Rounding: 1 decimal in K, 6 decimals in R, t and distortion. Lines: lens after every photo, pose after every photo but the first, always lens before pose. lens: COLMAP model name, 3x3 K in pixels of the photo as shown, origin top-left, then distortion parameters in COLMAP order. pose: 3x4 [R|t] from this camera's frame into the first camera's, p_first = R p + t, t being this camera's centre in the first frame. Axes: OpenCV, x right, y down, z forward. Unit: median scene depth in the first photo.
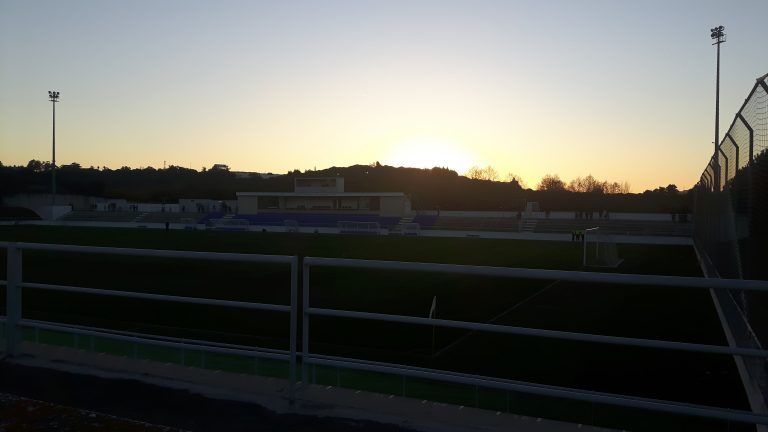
lens RADIAL K [[673.4, 0, 383.6], [0, 673.4, 214.4], [0, 0, 1]] dist [-0.000439, -0.002245]
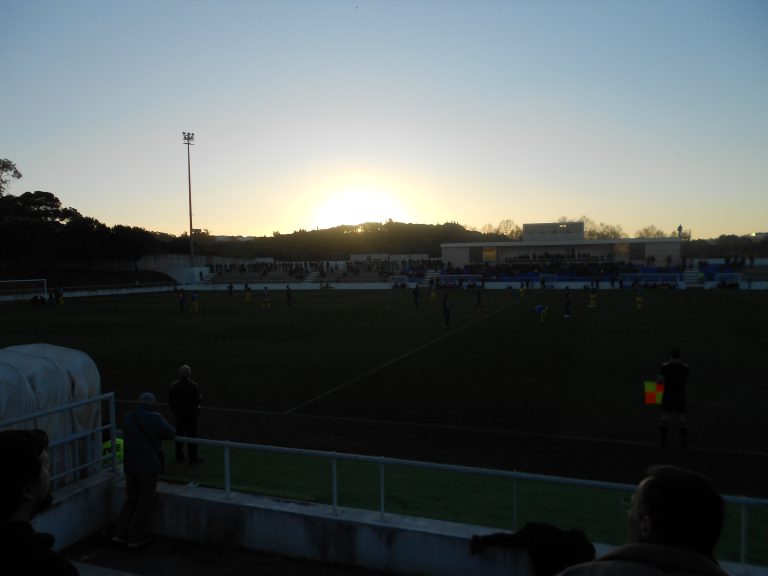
lens RADIAL K [[599.1, 0, 377.0], [0, 599.1, 290.1], [0, 0, 1]] dist [0.001893, -0.016331]
pose [[0.997815, -0.035251, 0.055881, -0.291921], [0.033319, 0.998827, 0.035143, -0.003128], [-0.057055, -0.033205, 0.997819, 0.221181]]
